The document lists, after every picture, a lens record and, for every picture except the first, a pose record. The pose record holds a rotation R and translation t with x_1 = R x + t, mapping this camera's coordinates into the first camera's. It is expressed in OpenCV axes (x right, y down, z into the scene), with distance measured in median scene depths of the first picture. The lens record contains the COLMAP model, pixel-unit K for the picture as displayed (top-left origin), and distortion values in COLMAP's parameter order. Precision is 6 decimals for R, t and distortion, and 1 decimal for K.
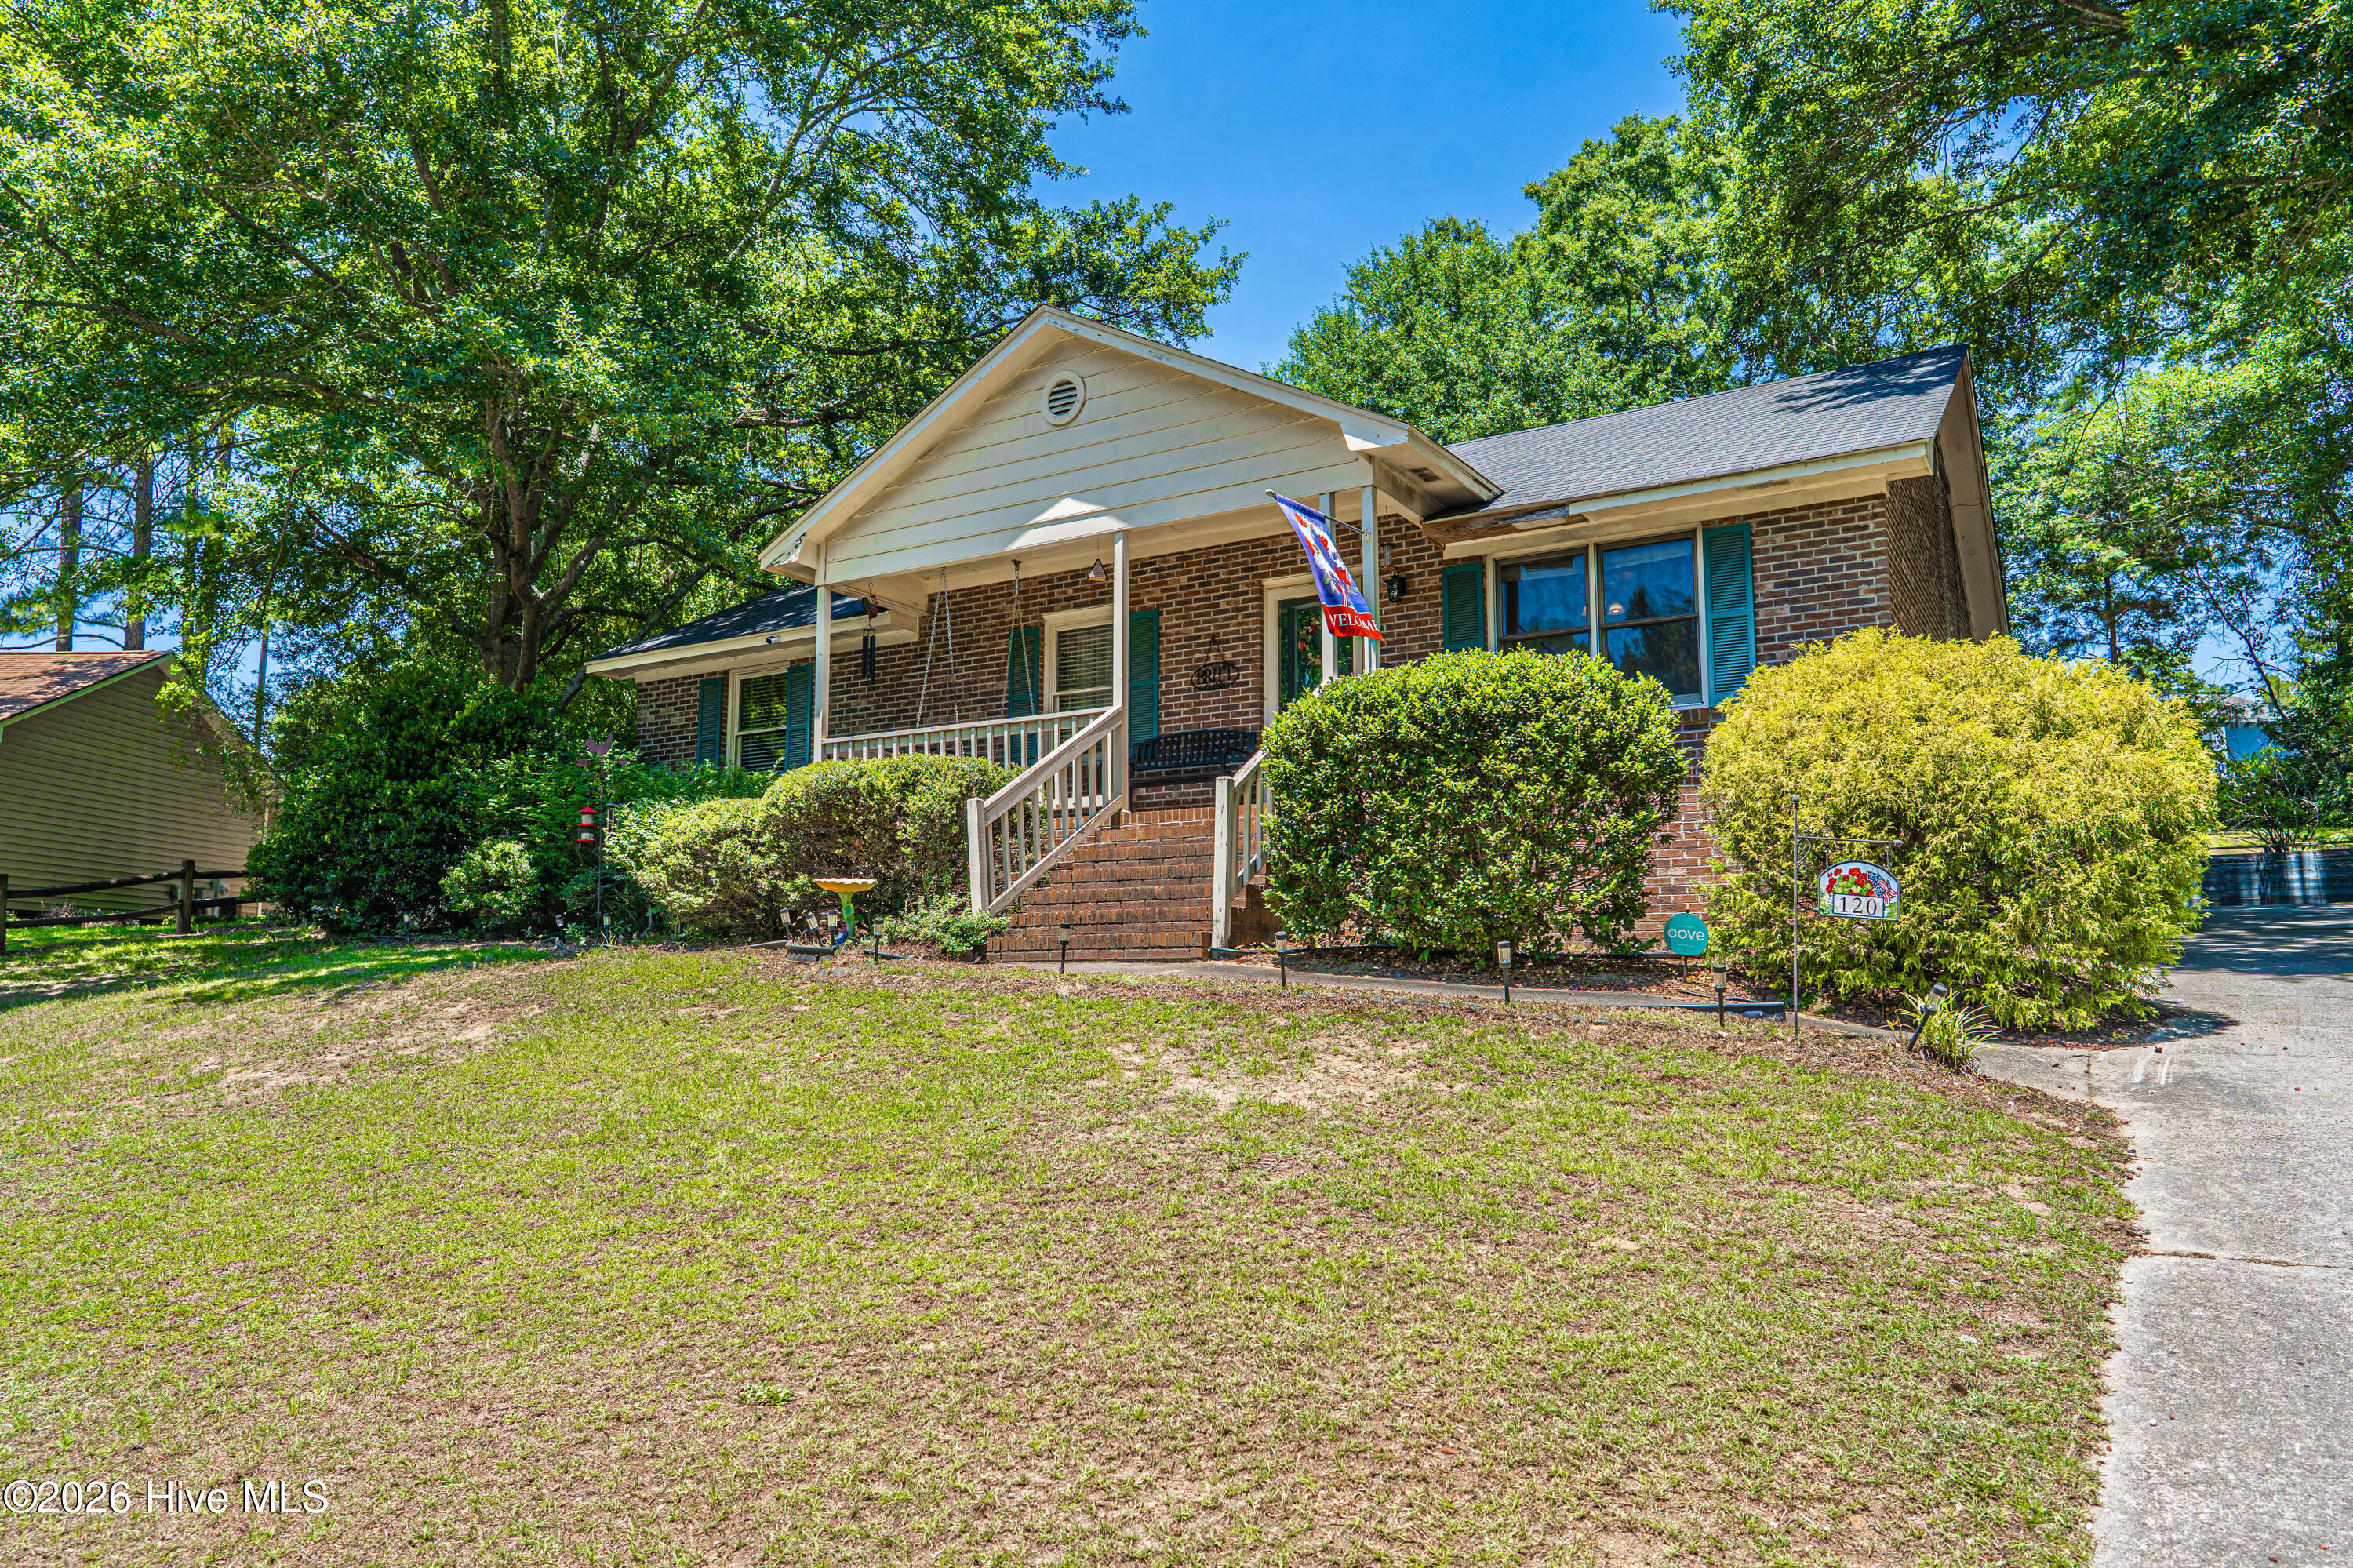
lens RADIAL K [[1564.7, 0, 1152.0], [0, 1564.7, 782.9], [0, 0, 1]] dist [-0.002178, 0.005341]
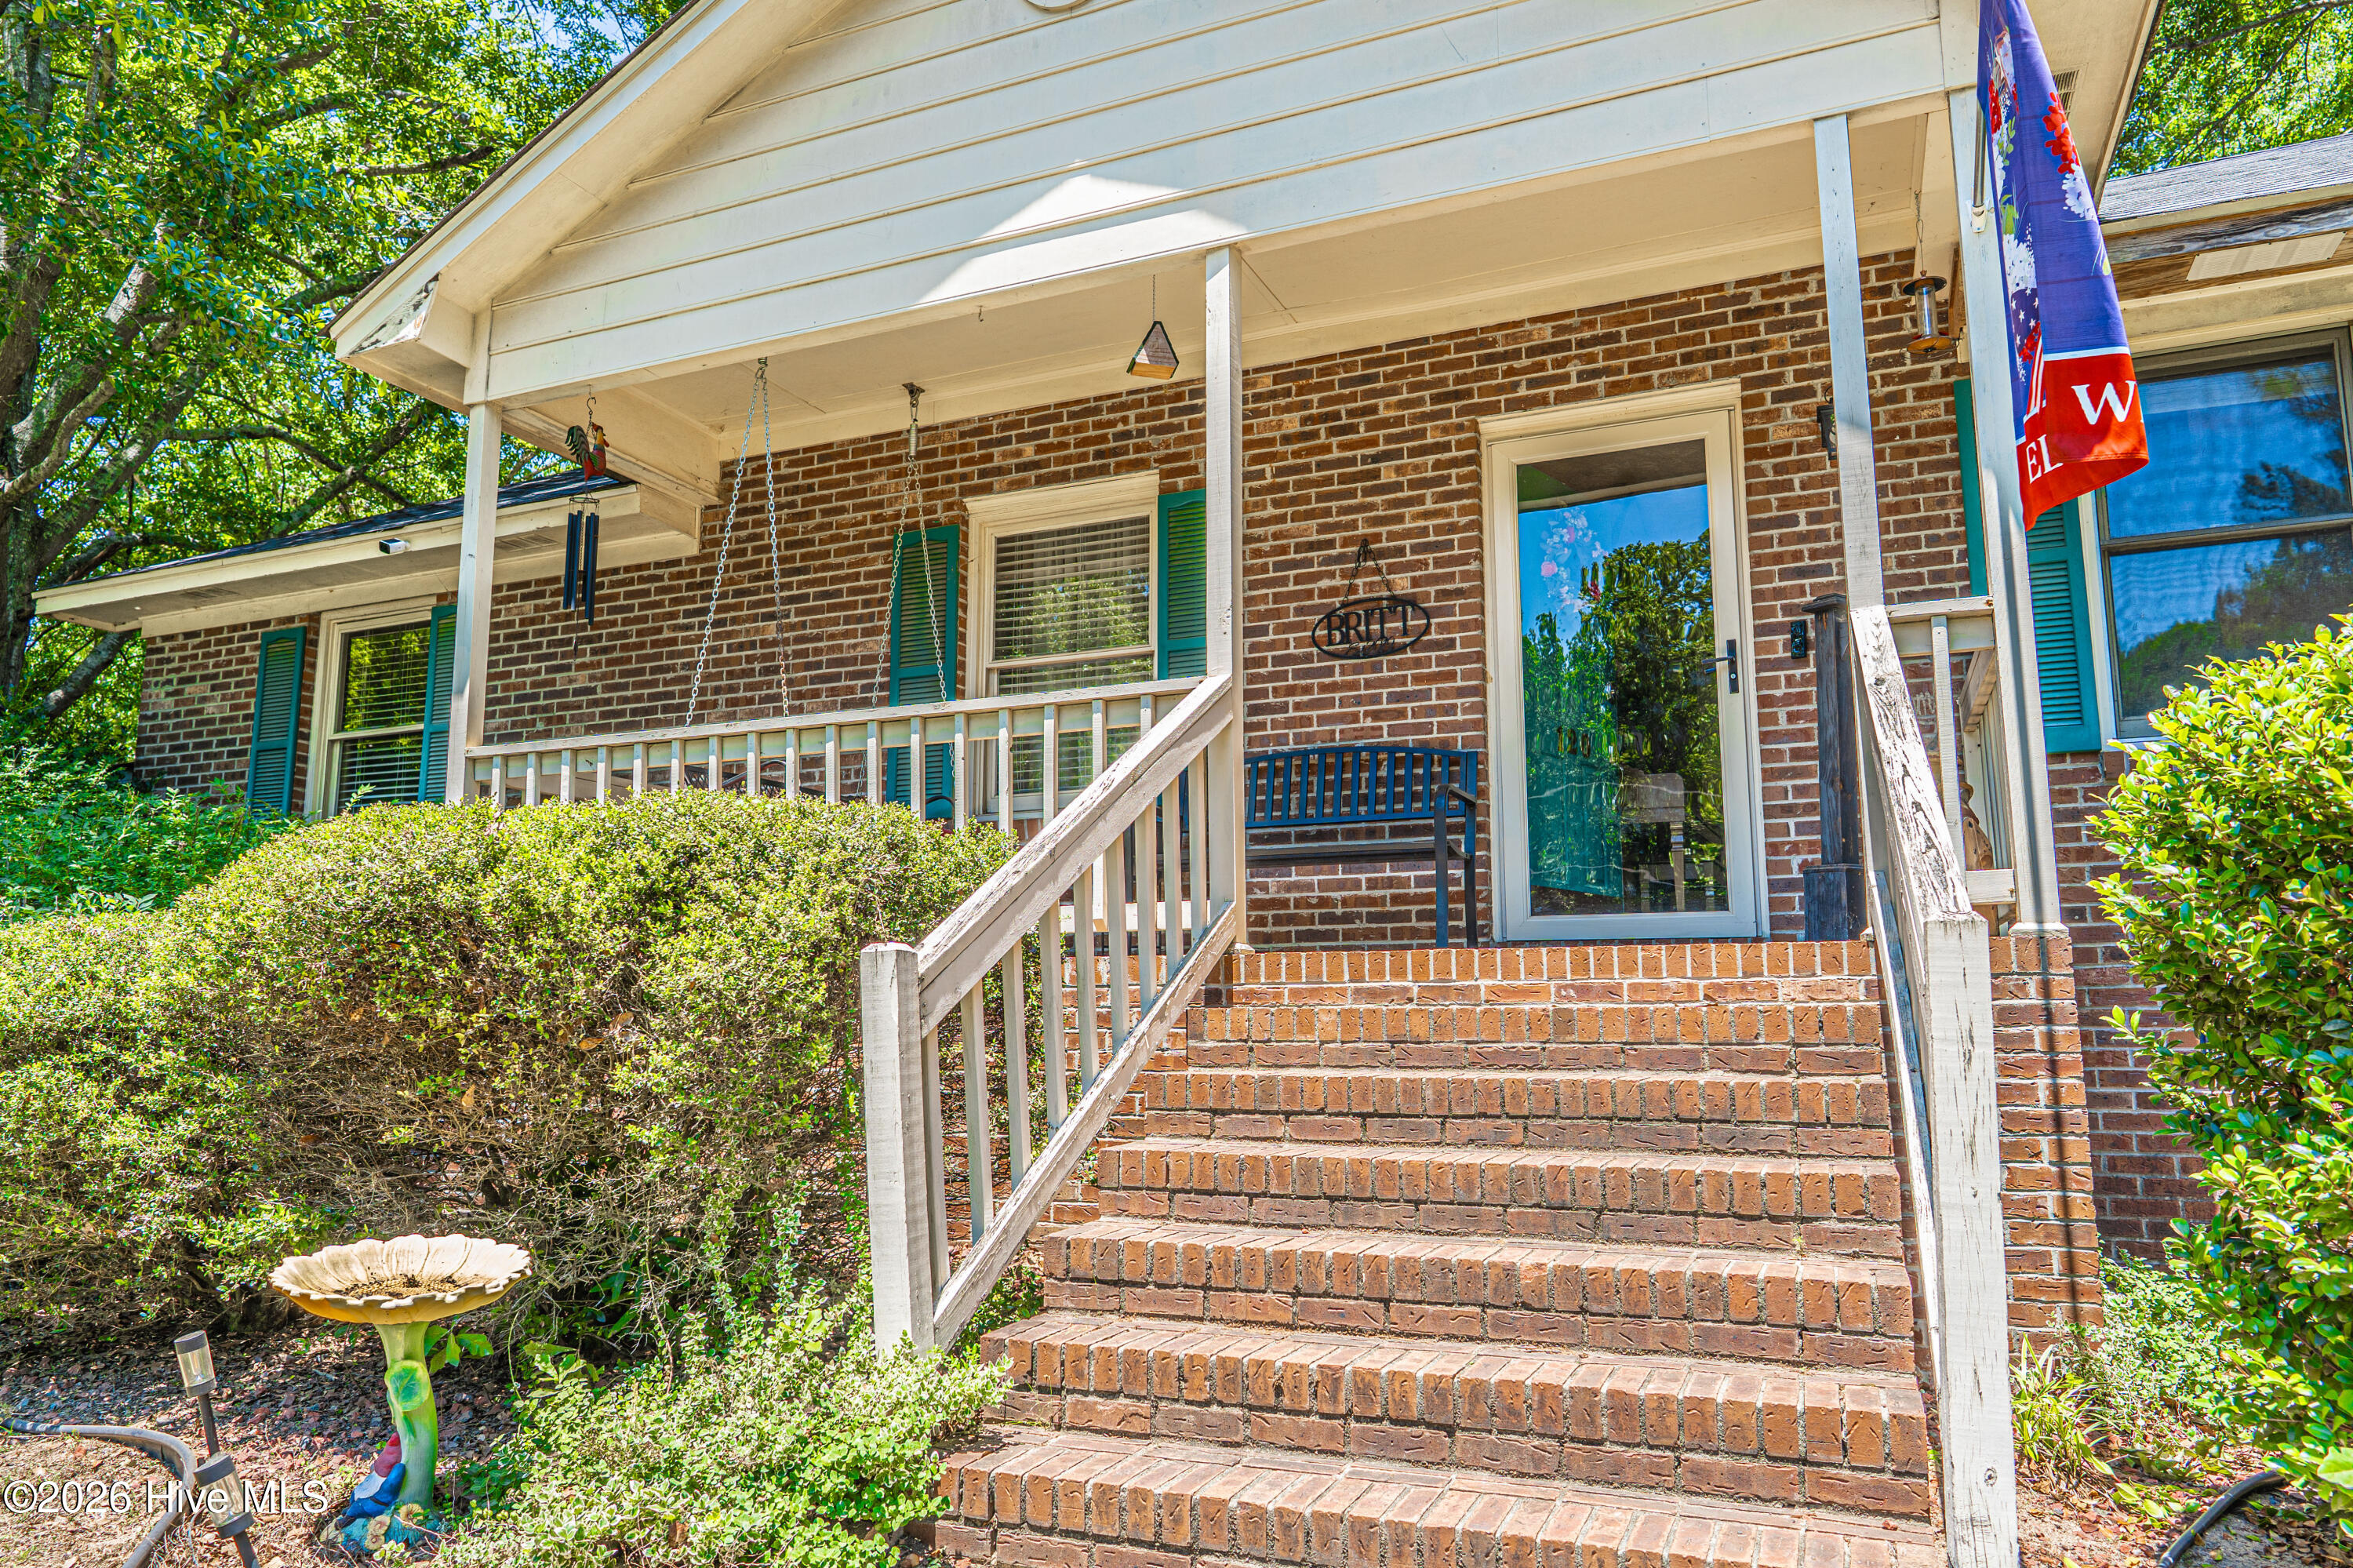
lens RADIAL K [[1564.7, 0, 1152.0], [0, 1564.7, 782.9], [0, 0, 1]] dist [-0.002178, 0.005341]
pose [[0.990223, 0.020471, 0.137980, -0.089100], [-0.017879, 0.999640, -0.019996, -0.013606], [-0.138340, 0.017334, 0.990233, 0.590340]]
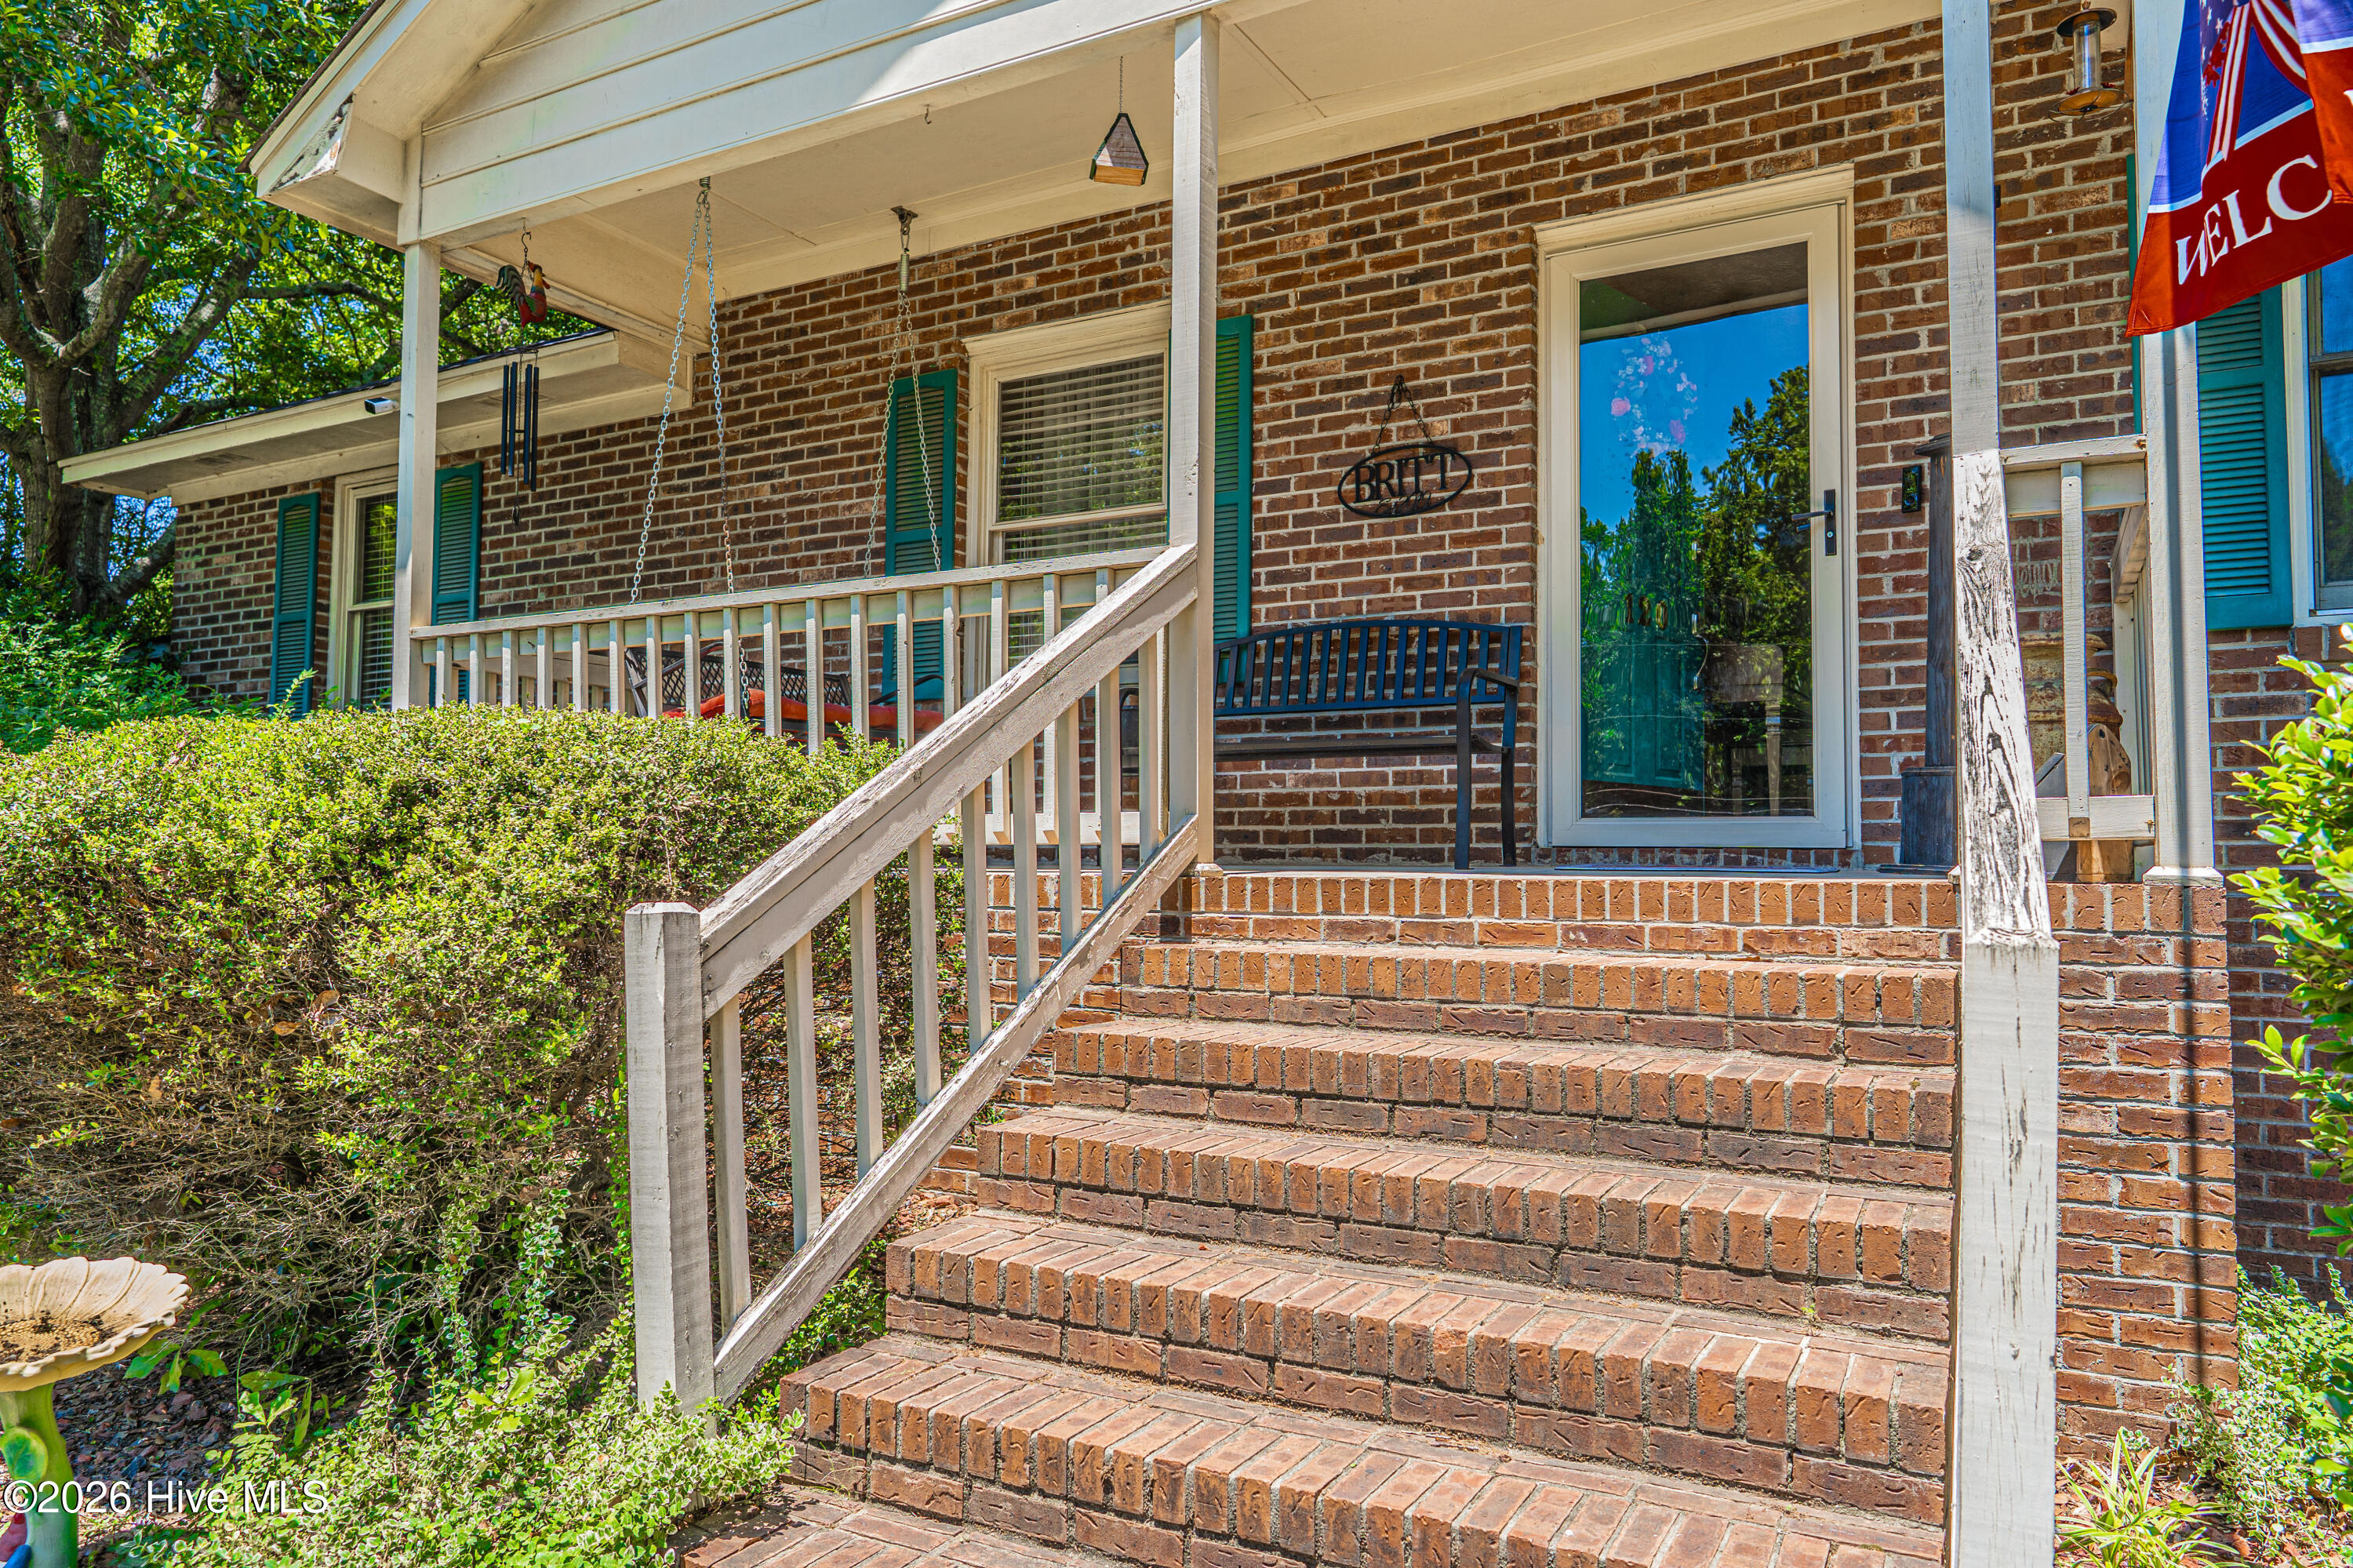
lens RADIAL K [[1547.2, 0, 1163.0], [0, 1547.2, 783.4], [0, 0, 1]] dist [-0.000860, 0.001309]
pose [[0.998788, 0.008961, 0.048405, -0.040037], [-0.012867, 0.996631, 0.081003, -0.024605], [-0.047516, -0.081527, 0.995538, 0.645721]]
